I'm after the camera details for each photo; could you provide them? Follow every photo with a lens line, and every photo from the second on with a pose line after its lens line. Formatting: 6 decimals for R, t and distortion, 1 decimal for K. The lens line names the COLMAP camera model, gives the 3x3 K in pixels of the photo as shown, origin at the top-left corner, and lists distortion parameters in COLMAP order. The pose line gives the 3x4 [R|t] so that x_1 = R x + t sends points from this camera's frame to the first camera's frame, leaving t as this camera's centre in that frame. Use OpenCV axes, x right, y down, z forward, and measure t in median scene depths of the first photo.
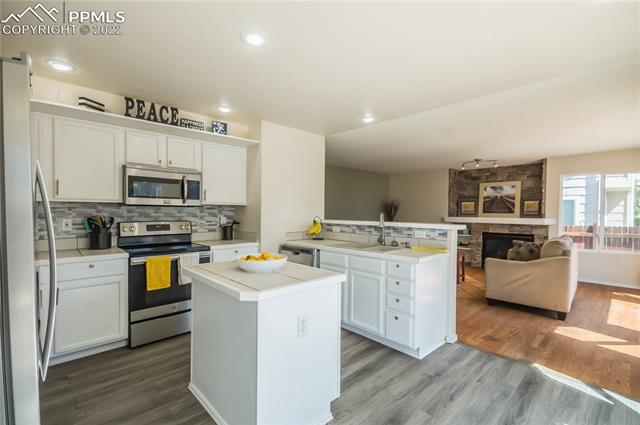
lens RADIAL K [[281.6, 0, 317.3], [0, 281.6, 214.4], [0, 0, 1]] dist [0.000486, -0.001172]
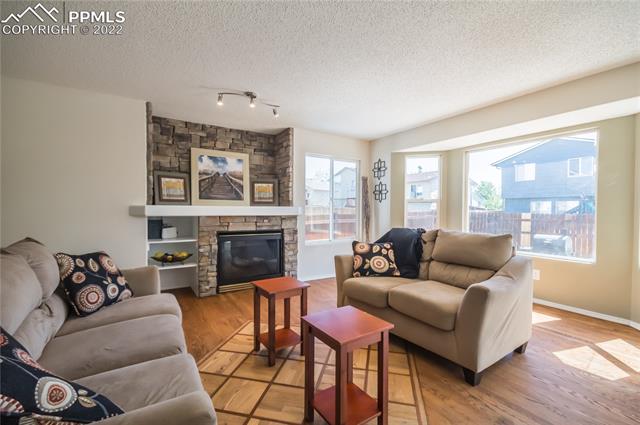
lens RADIAL K [[281.6, 0, 317.3], [0, 281.6, 214.4], [0, 0, 1]] dist [0.000486, -0.001172]
pose [[0.186668, -0.021868, 0.982180, 0.065111], [0.005789, 0.999759, 0.021159, 0.017004], [-0.982406, 0.001736, 0.186750, 0.706915]]
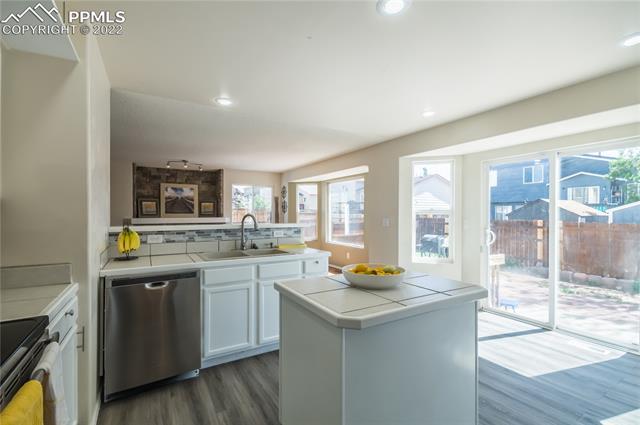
lens RADIAL K [[288.1, 0, 317.4], [0, 288.1, 213.9], [0, 0, 1]] dist [0.001771, 0.000146]
pose [[0.213178, -0.010479, 0.976957, -0.312402], [0.012156, 0.999894, 0.008073, -0.005425], [-0.976938, 0.010155, 0.213283, 0.284102]]
